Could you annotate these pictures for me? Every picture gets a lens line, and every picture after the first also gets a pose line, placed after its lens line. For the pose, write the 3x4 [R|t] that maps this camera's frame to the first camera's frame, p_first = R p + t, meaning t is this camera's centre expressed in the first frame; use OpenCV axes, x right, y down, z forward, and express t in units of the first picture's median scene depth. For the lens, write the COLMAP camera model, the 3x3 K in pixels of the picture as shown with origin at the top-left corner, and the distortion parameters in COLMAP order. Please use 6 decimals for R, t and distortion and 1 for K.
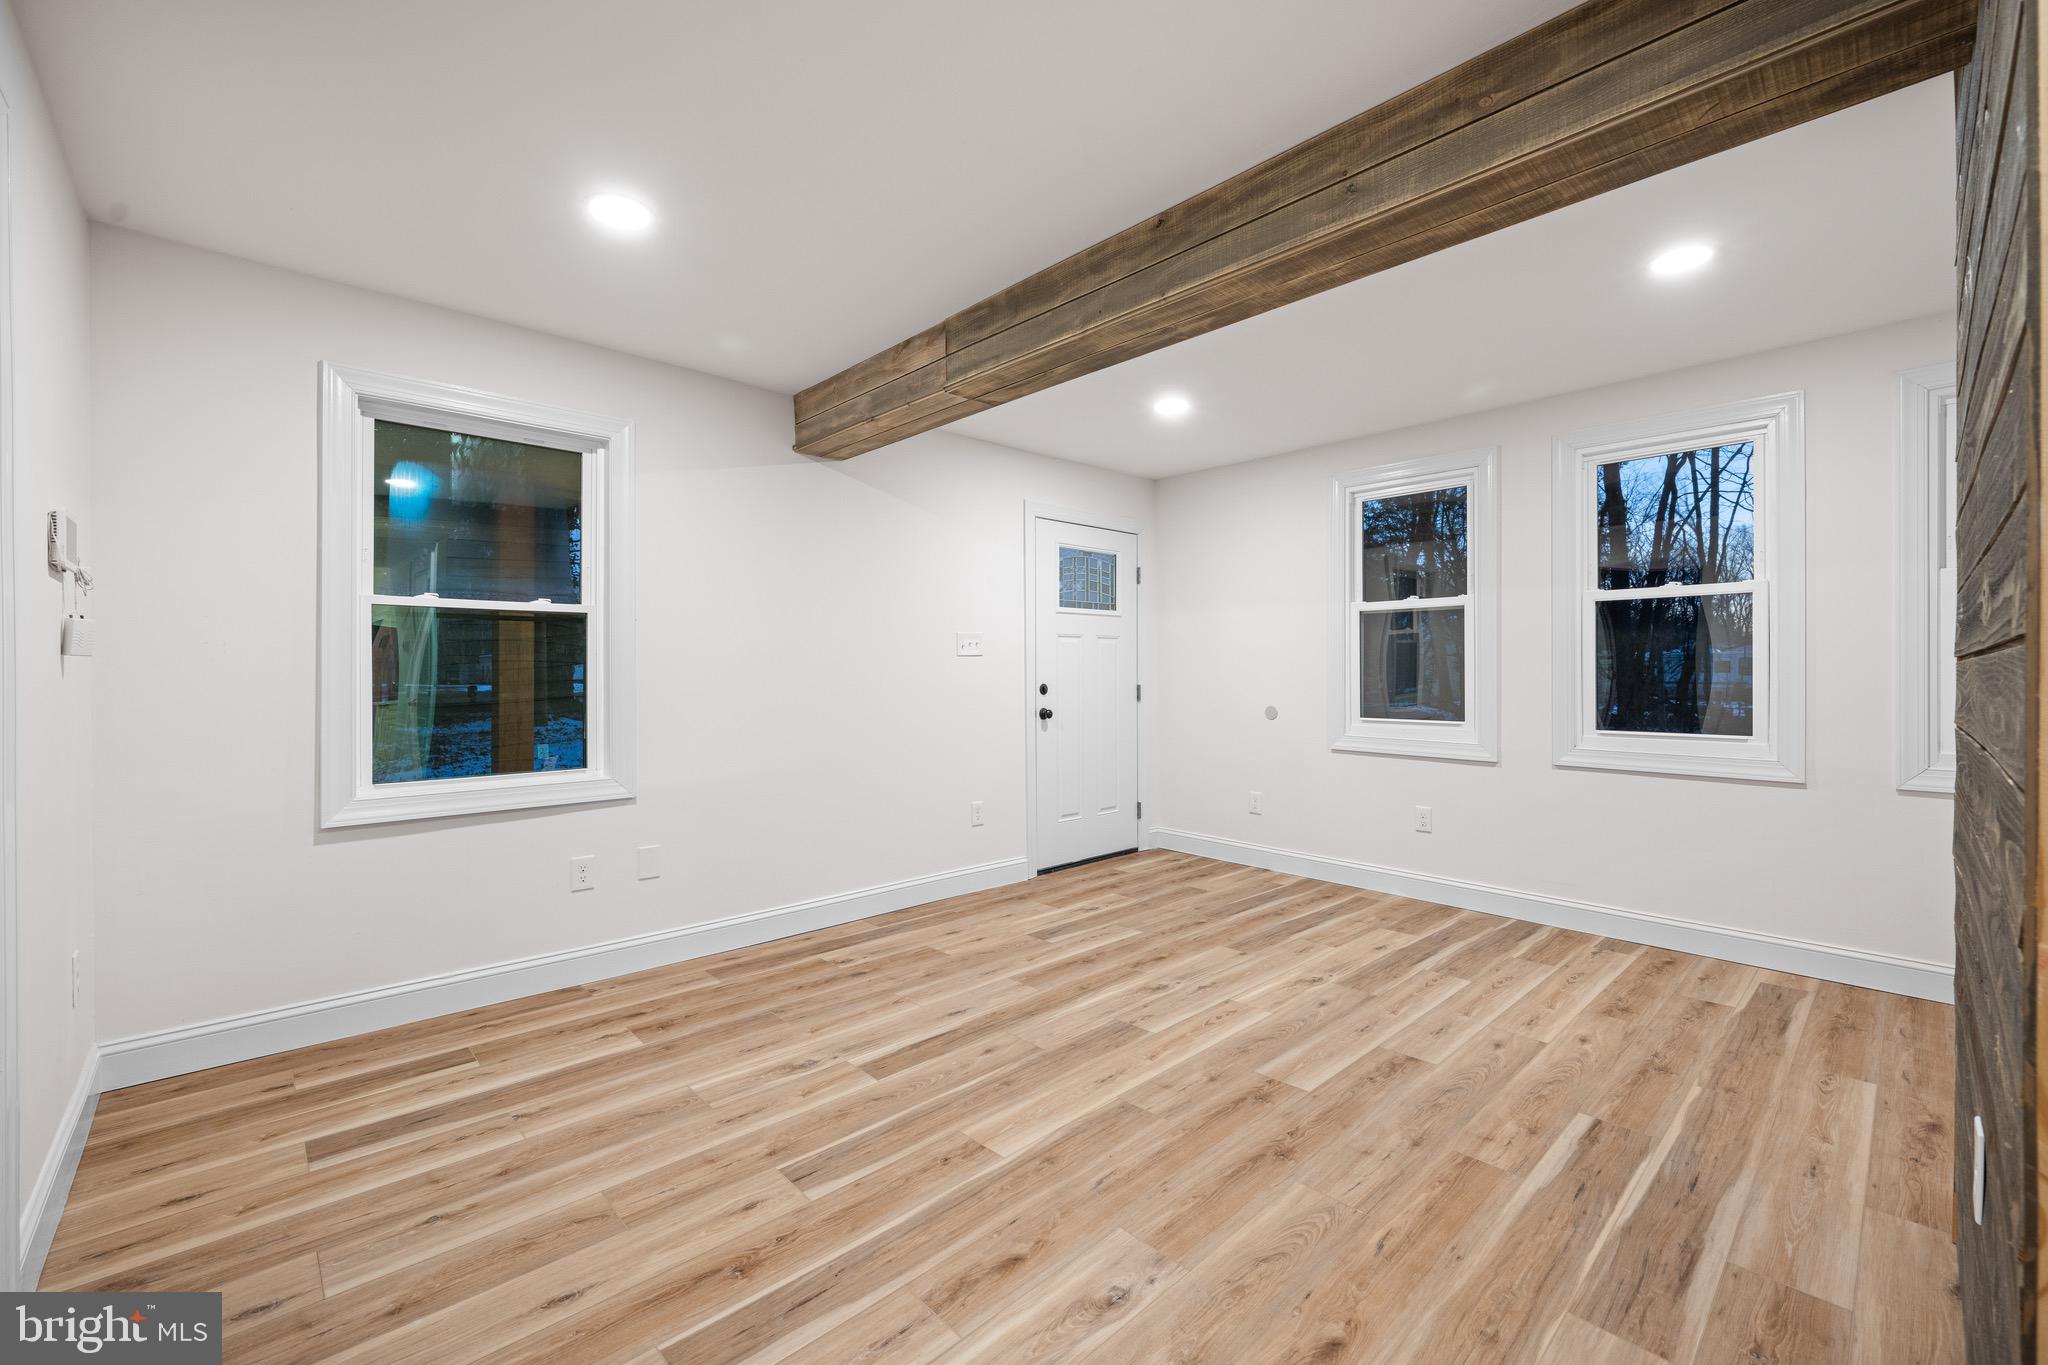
lens RADIAL K [[839.1, 0, 1024.0], [0, 839.1, 682.5], [0, 0, 1]] dist [0.001299, 0.000167]
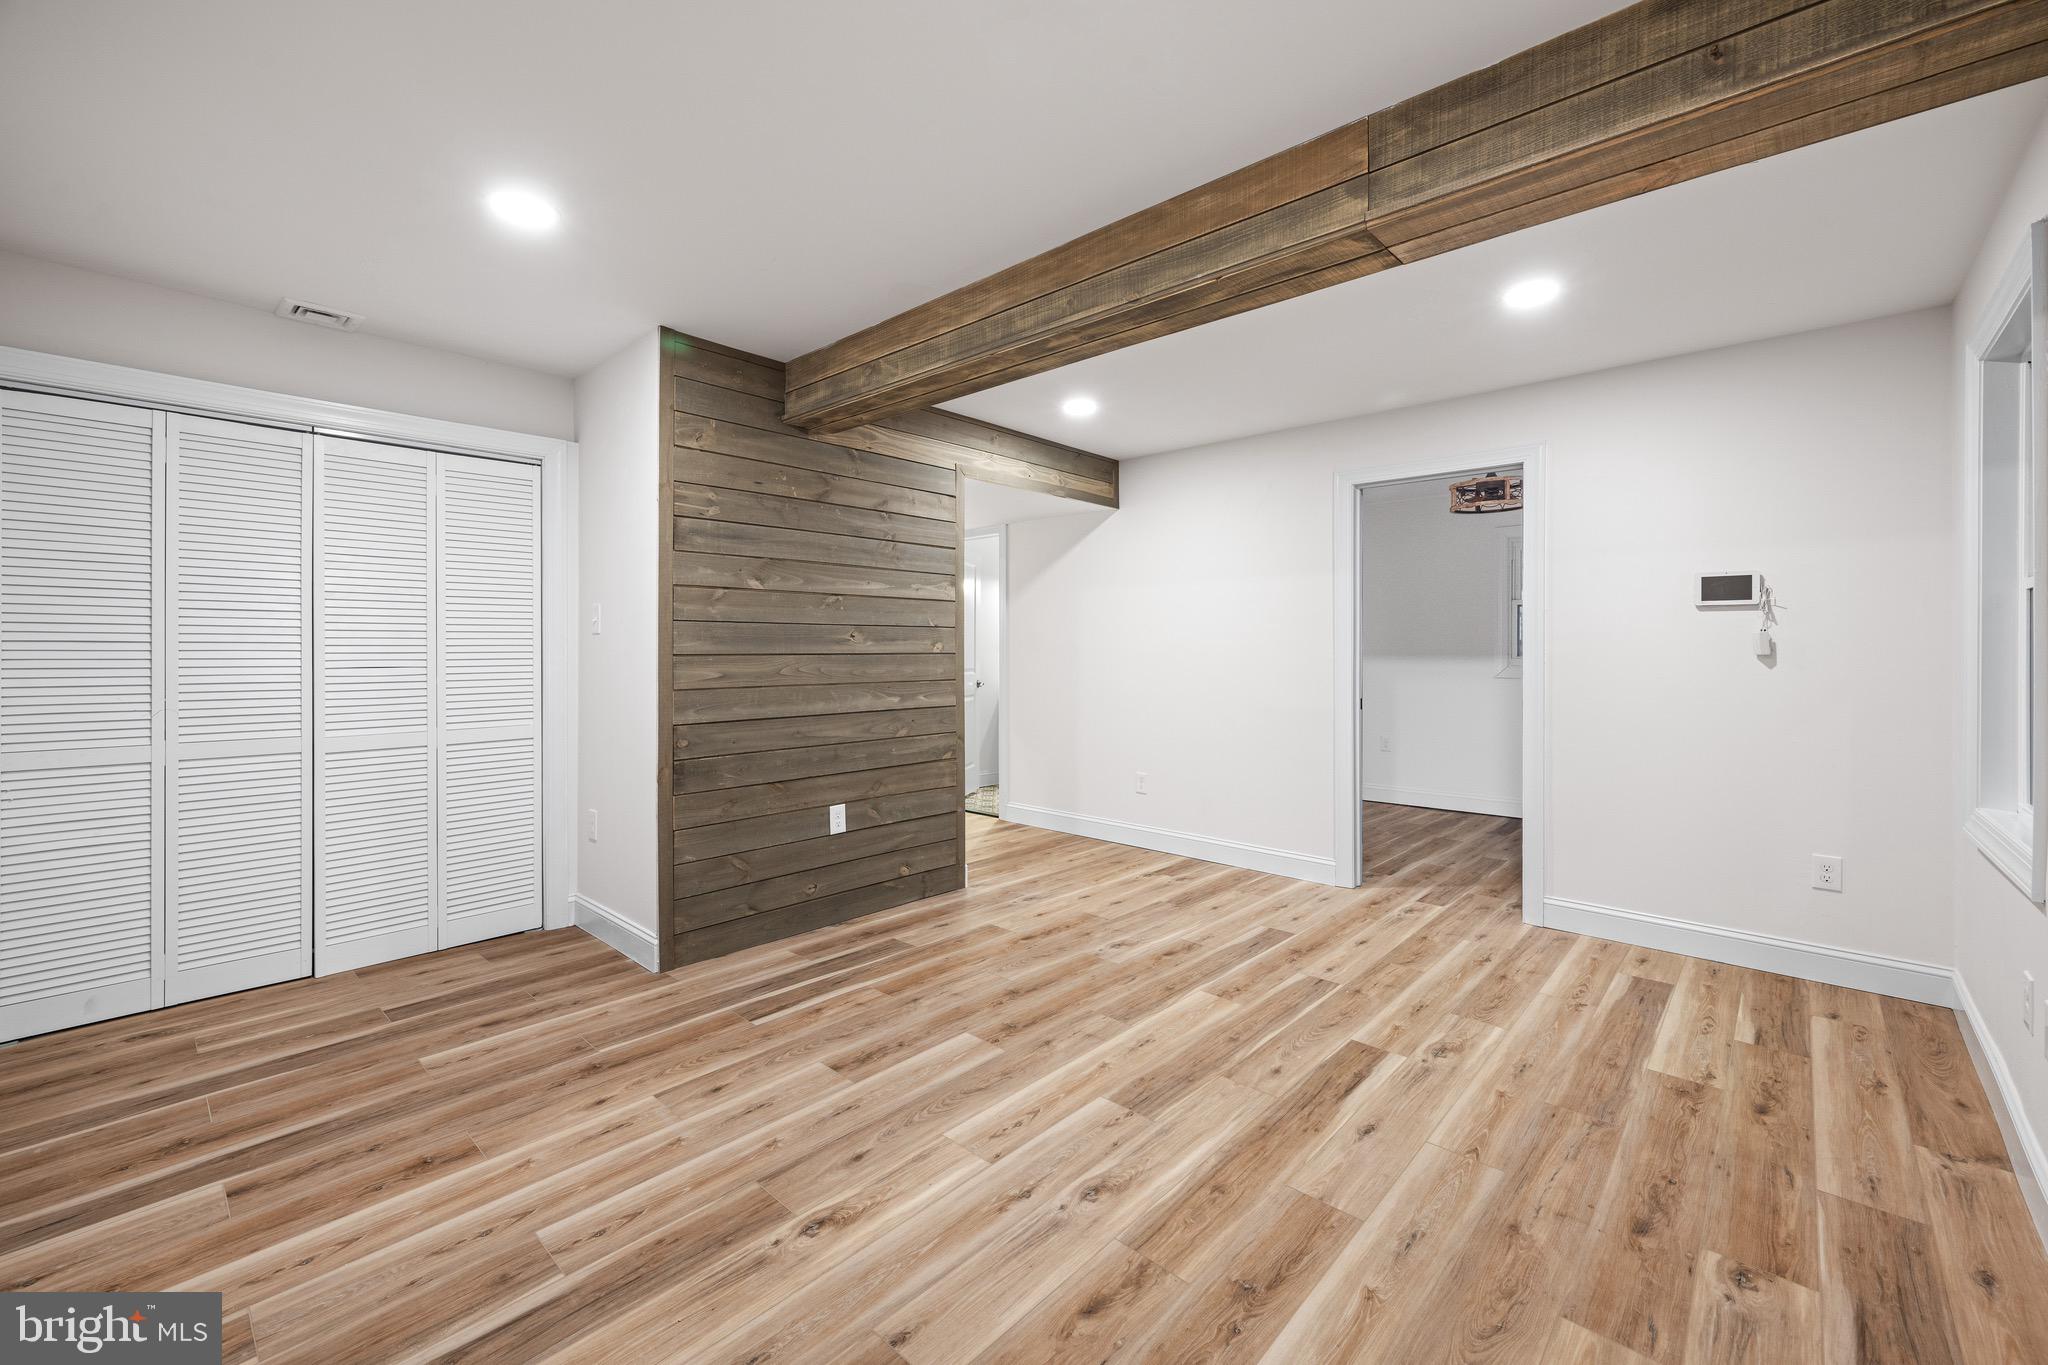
lens RADIAL K [[840.9, 0, 1030.8], [0, 840.9, 655.2], [0, 0, 1]] dist [0.000473, -0.000021]
pose [[-0.996942, -0.000968, -0.078134, 0.295189], [-0.002454, 0.999818, 0.018923, -0.041246], [0.078101, 0.019057, -0.996763, 1.843575]]
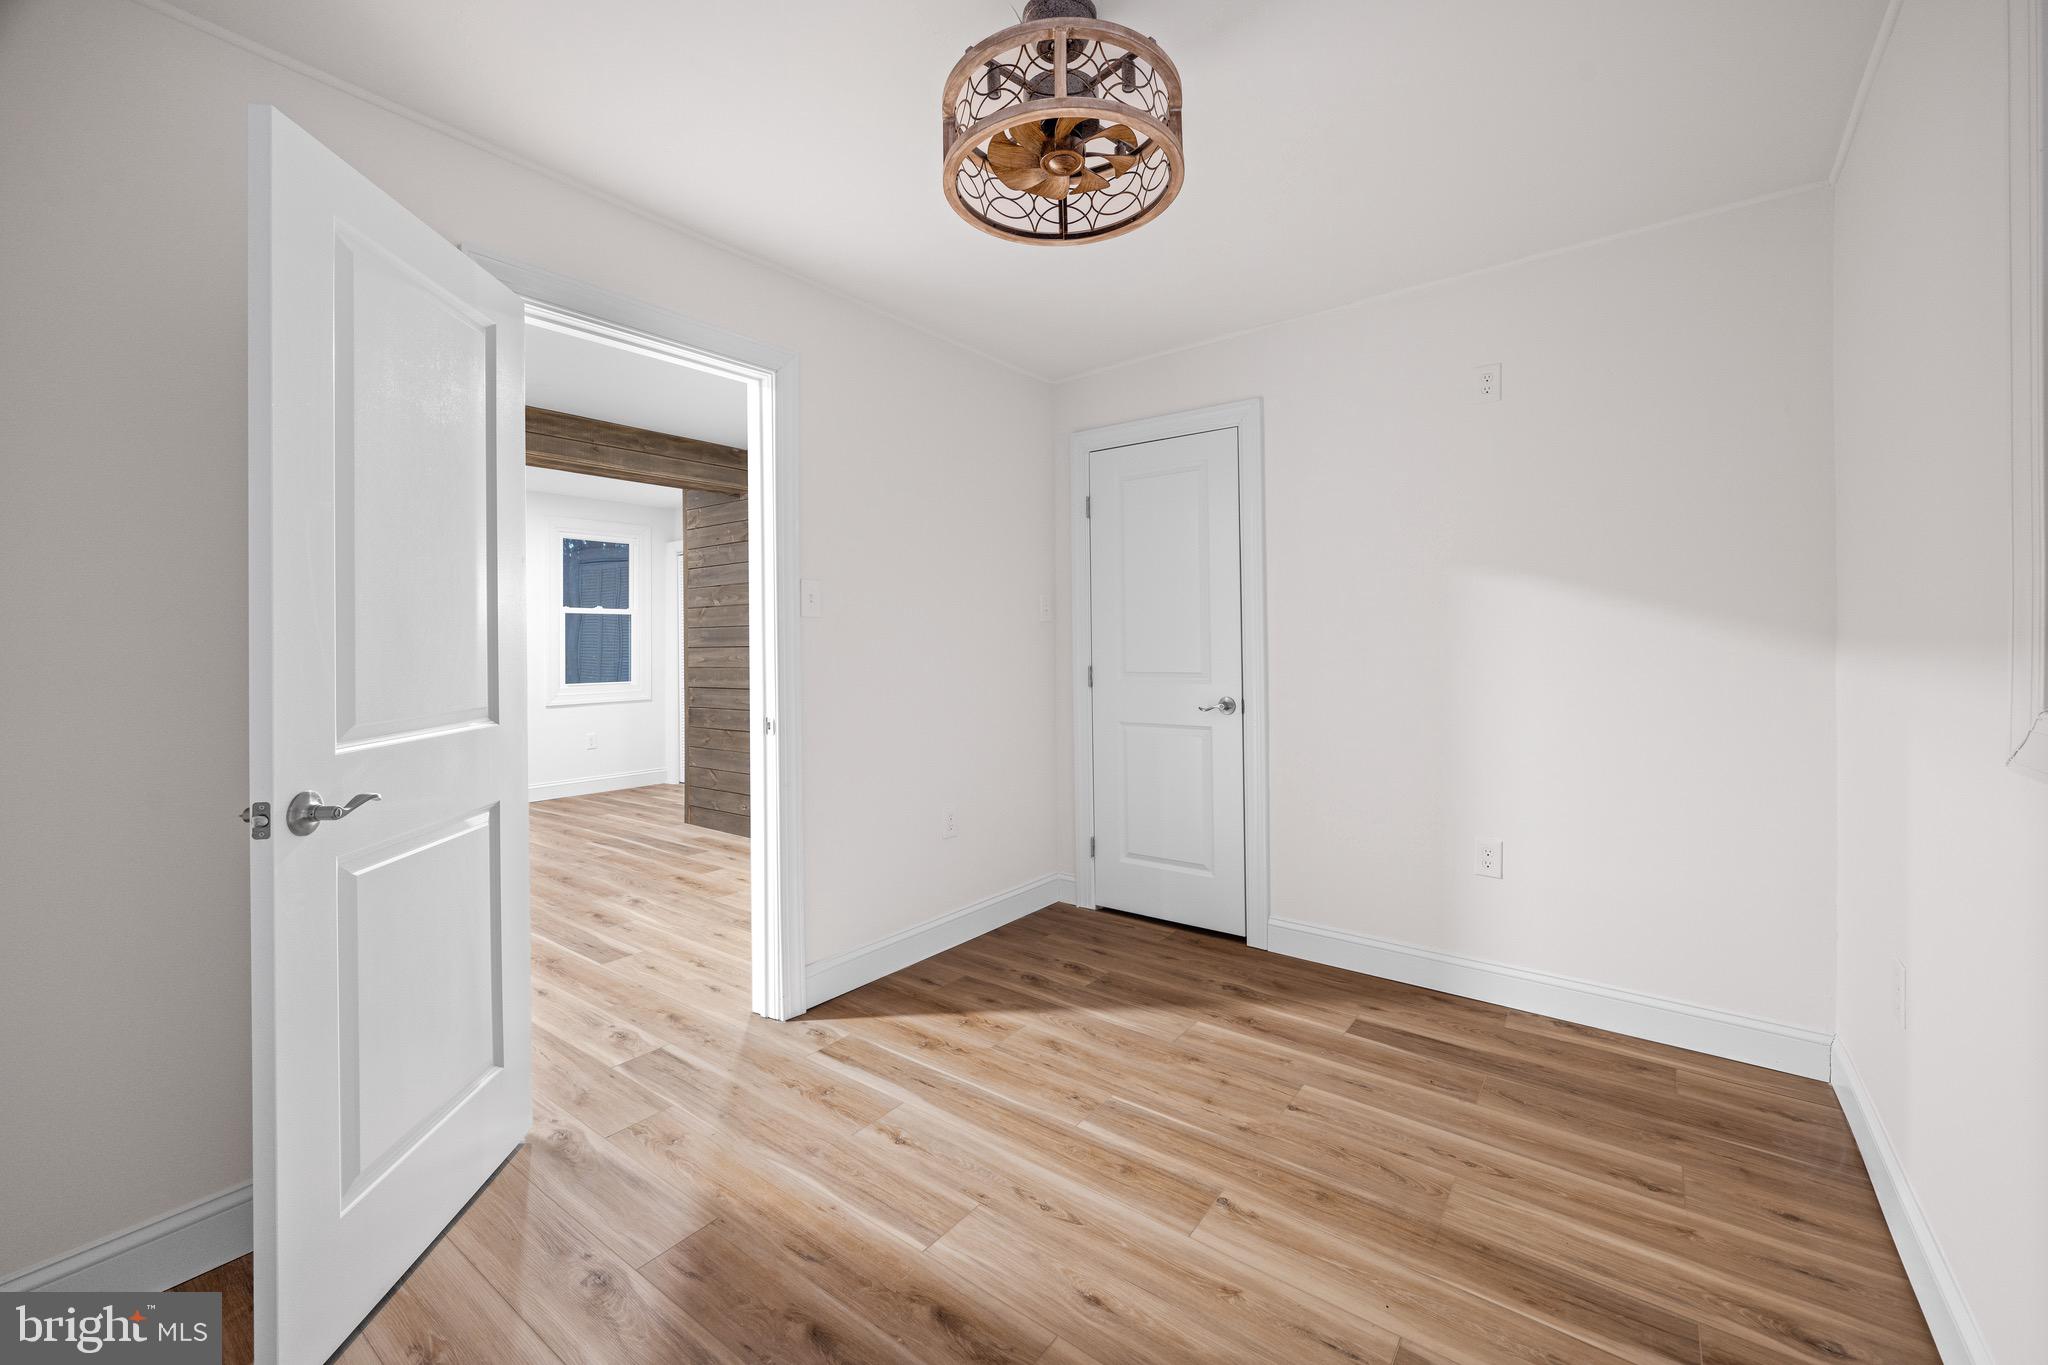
lens RADIAL K [[826.6, 0, 1062.2], [0, 826.6, 638.1], [0, 0, 1]] dist [-0.024758, -0.000014]
pose [[-0.203280, 0.009902, 0.979071, -1.493601], [0.021570, 0.999751, -0.005633, -0.009991], [-0.978883, 0.019973, -0.203443, 0.136474]]
